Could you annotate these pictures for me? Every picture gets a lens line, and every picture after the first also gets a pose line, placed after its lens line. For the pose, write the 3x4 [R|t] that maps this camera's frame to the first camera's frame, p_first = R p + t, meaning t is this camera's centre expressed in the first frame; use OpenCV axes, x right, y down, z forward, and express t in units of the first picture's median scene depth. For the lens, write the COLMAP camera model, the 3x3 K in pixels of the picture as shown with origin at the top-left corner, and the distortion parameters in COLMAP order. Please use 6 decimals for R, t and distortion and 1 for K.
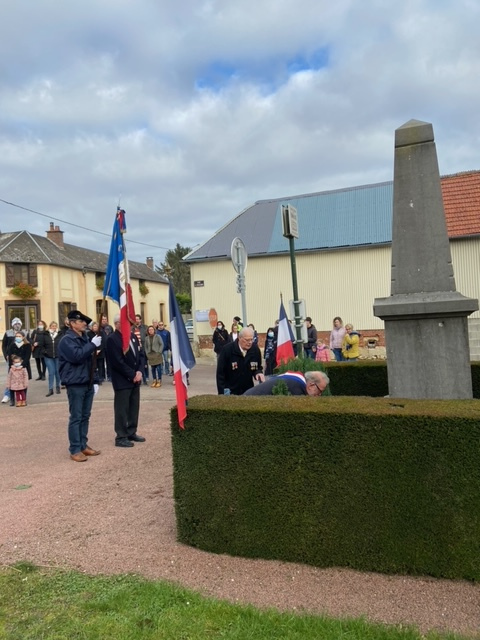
lens RADIAL K [[476.0, 0, 240.0], [0, 476.0, 320.0], [0, 0, 1]] dist [0.096890, -0.135667]
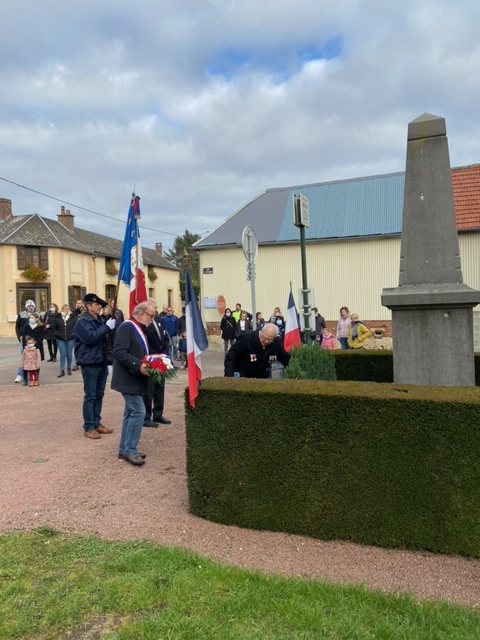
lens RADIAL K [[476.0, 0, 240.0], [0, 476.0, 320.0], [0, 0, 1]] dist [0.096890, -0.135667]
pose [[0.999623, 0.024139, -0.013121, -0.007943], [-0.023807, 0.999407, 0.024881, 0.003521], [0.013713, -0.024559, 0.999604, -0.026677]]
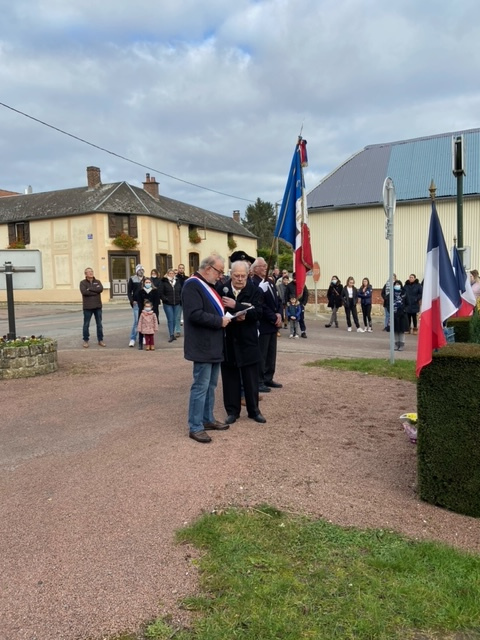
lens RADIAL K [[476.0, 0, 240.0], [0, 476.0, 320.0], [0, 0, 1]] dist [0.096890, -0.135667]
pose [[0.989283, 0.039065, -0.140690, -0.202062], [-0.026670, 0.995681, 0.088930, 0.031806], [0.143557, -0.084225, 0.986052, 0.053603]]
